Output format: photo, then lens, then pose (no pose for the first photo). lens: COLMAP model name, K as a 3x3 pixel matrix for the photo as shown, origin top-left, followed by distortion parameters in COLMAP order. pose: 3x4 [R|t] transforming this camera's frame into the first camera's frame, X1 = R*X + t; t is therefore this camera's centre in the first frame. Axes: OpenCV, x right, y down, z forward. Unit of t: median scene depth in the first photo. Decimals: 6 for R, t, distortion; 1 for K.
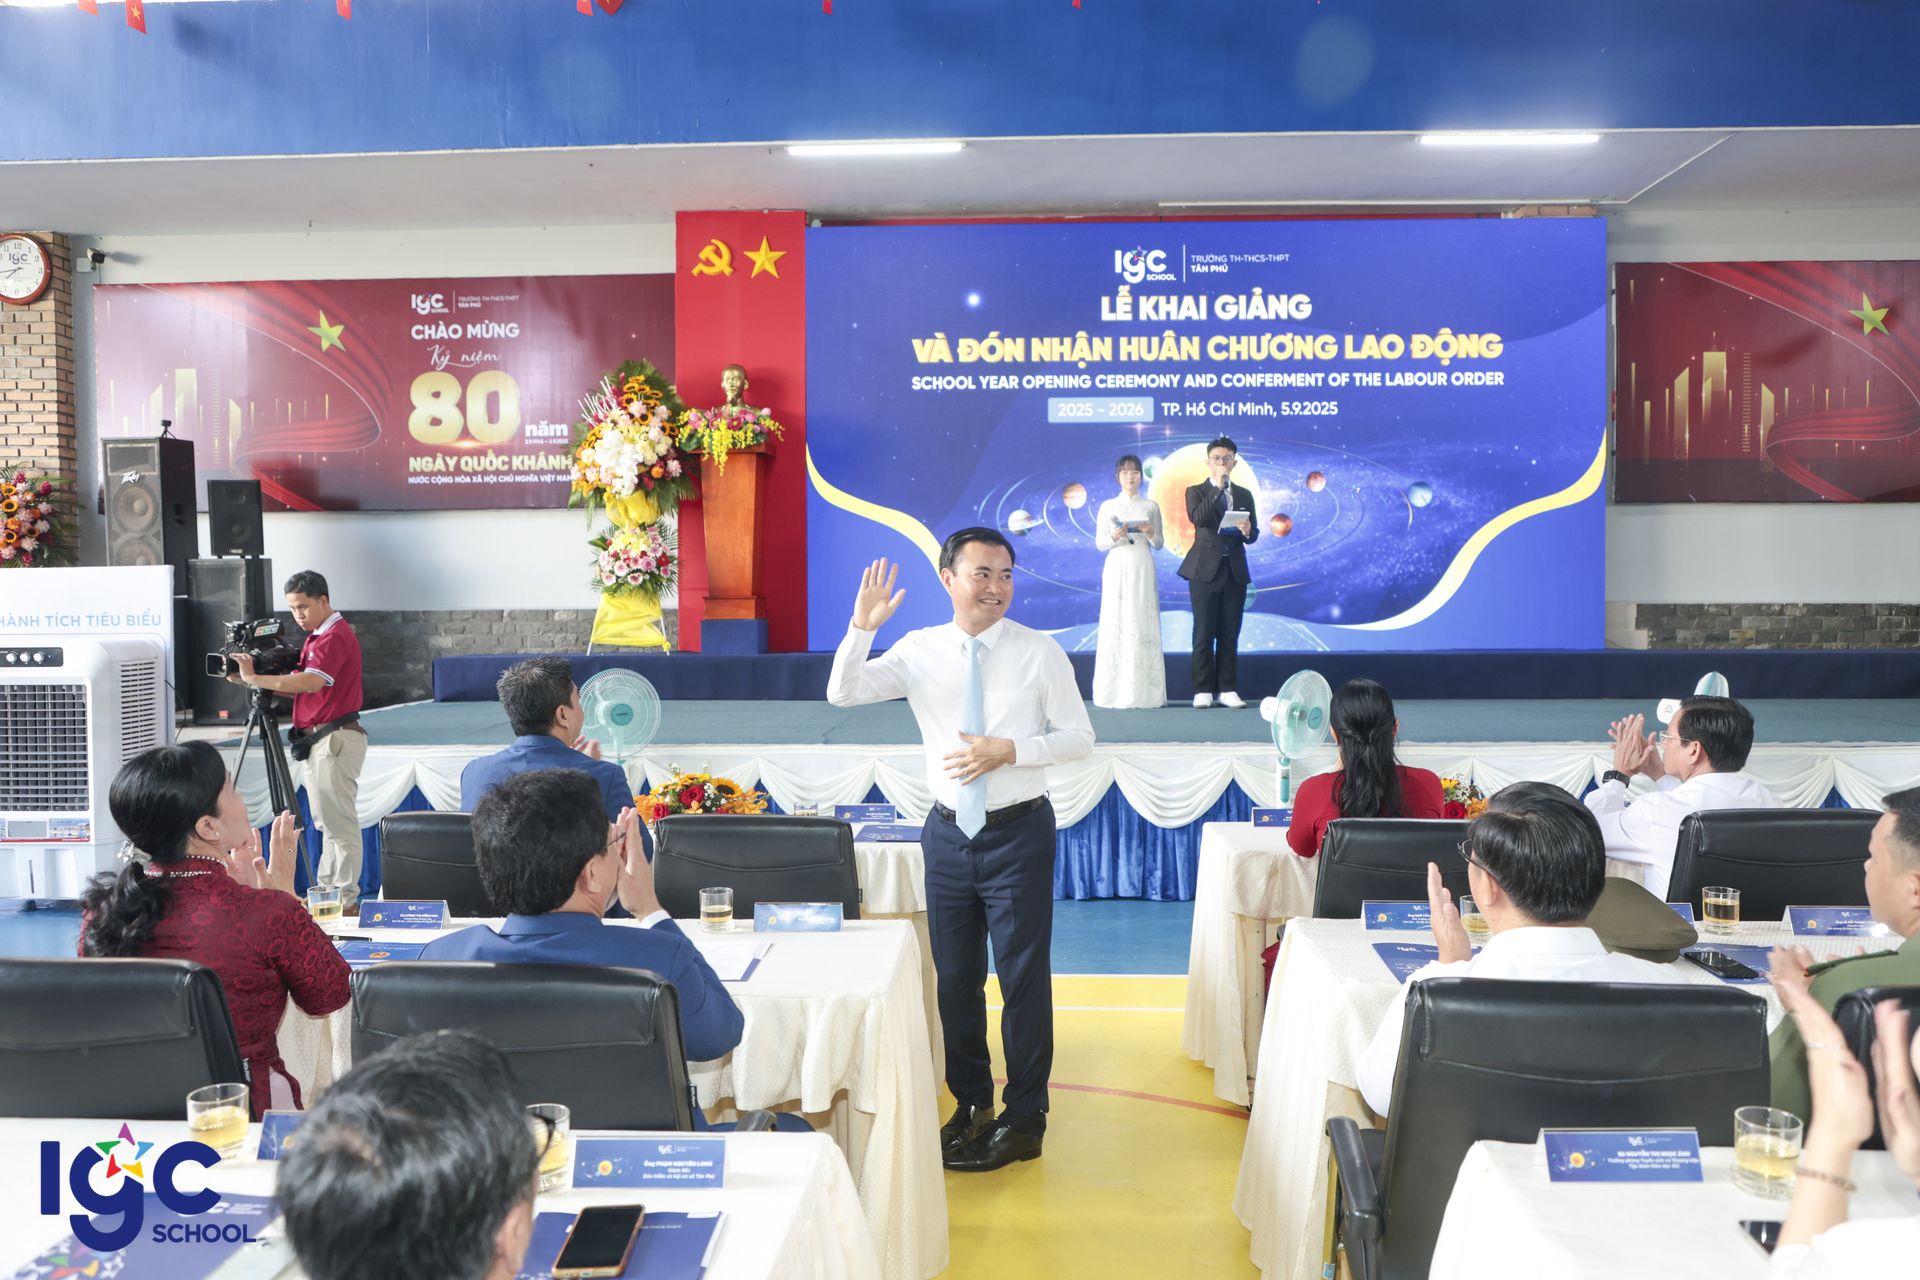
lens RADIAL K [[1667.6, 0, 966.8], [0, 1667.6, 676.0], [0, 0, 1]] dist [-0.067495, 0.135967]
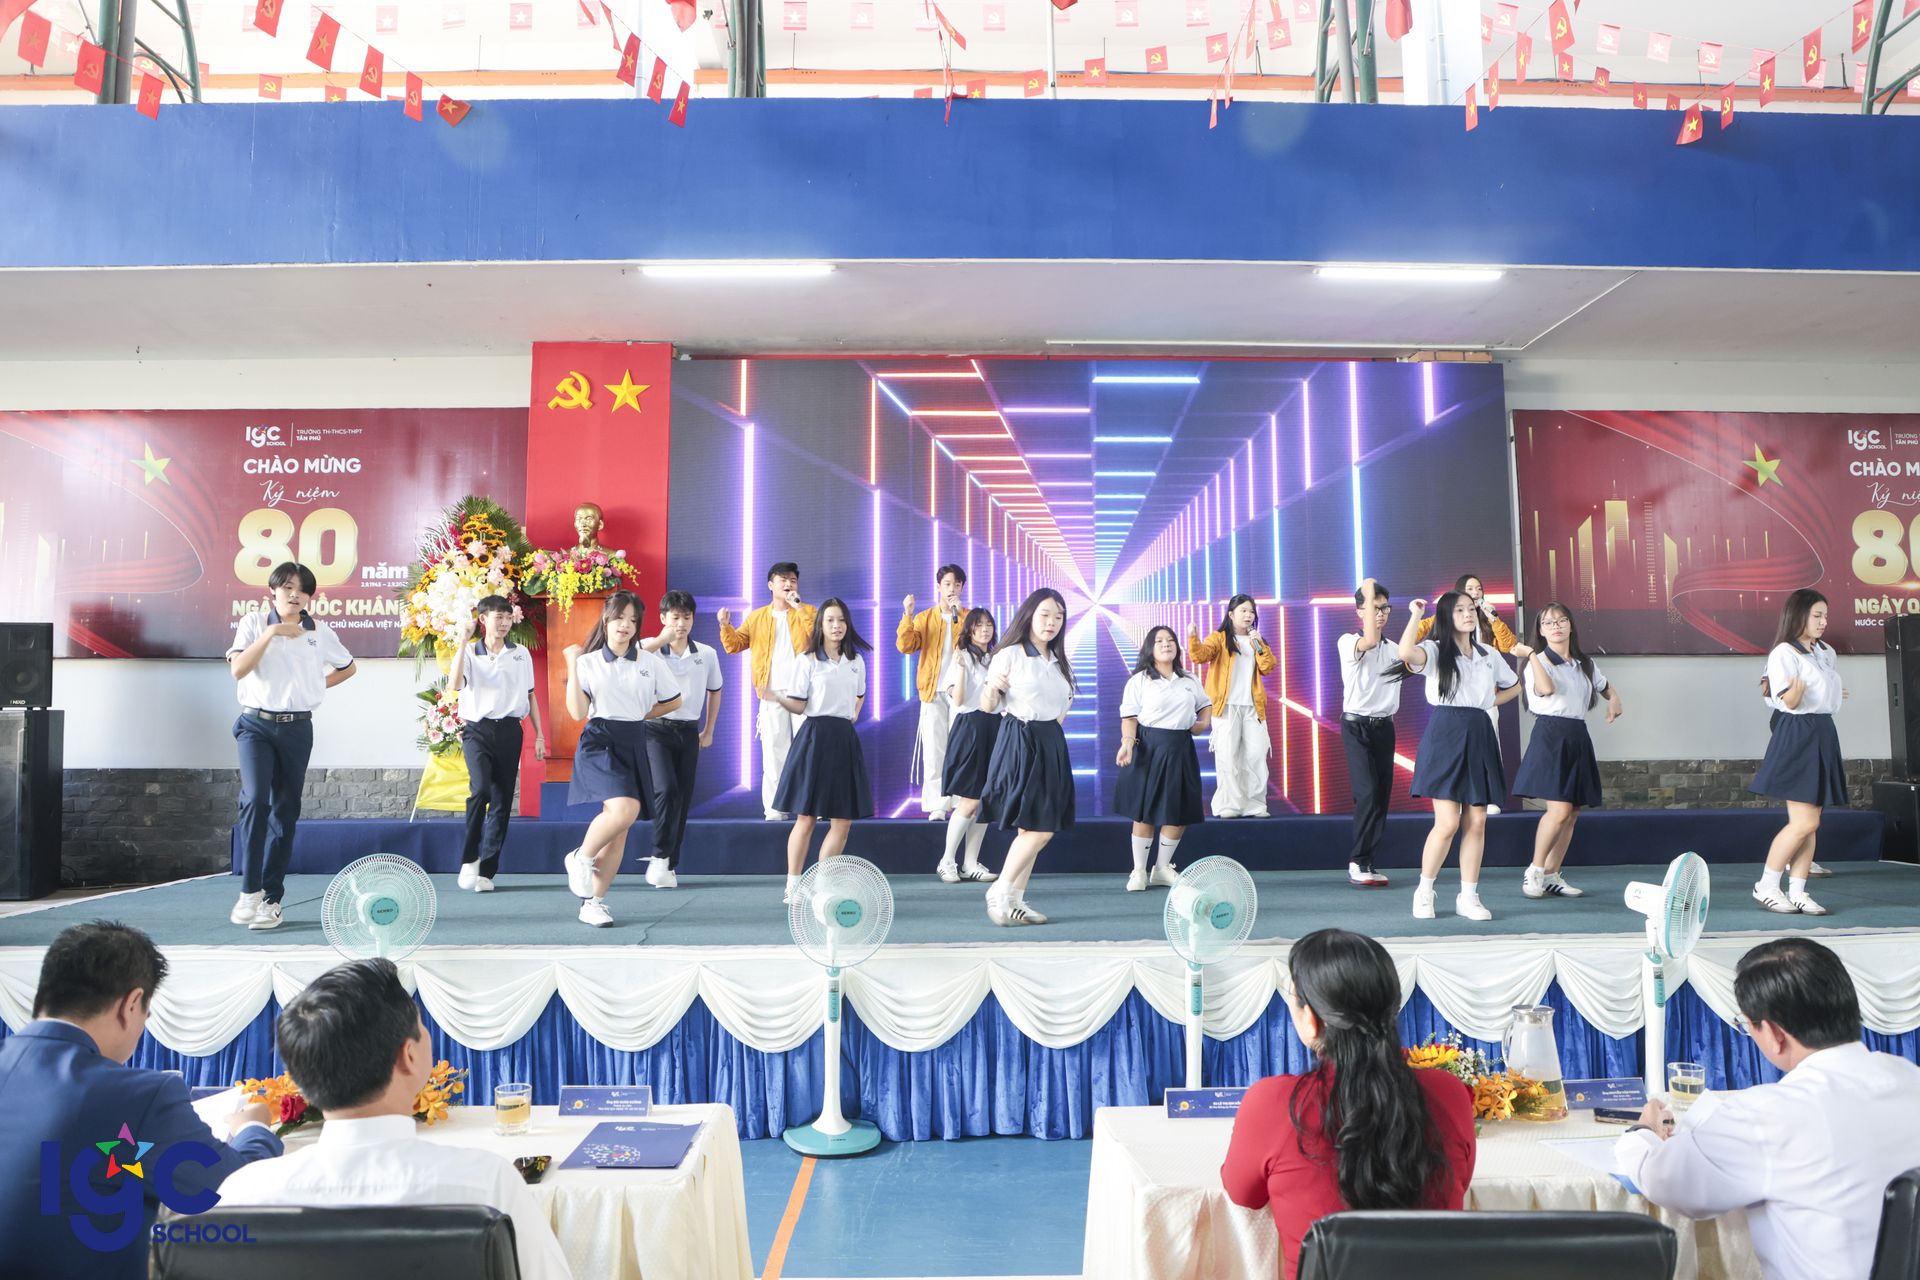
lens RADIAL K [[1412.7, 0, 1012.6], [0, 1412.7, 598.1], [0, 0, 1]] dist [-0.050403, 0.000559]
pose [[0.996805, 0.006861, 0.079576, 0.032487], [0.004596, 0.989725, -0.142909, -0.022514], [-0.079739, 0.142819, 0.986532, 0.216816]]
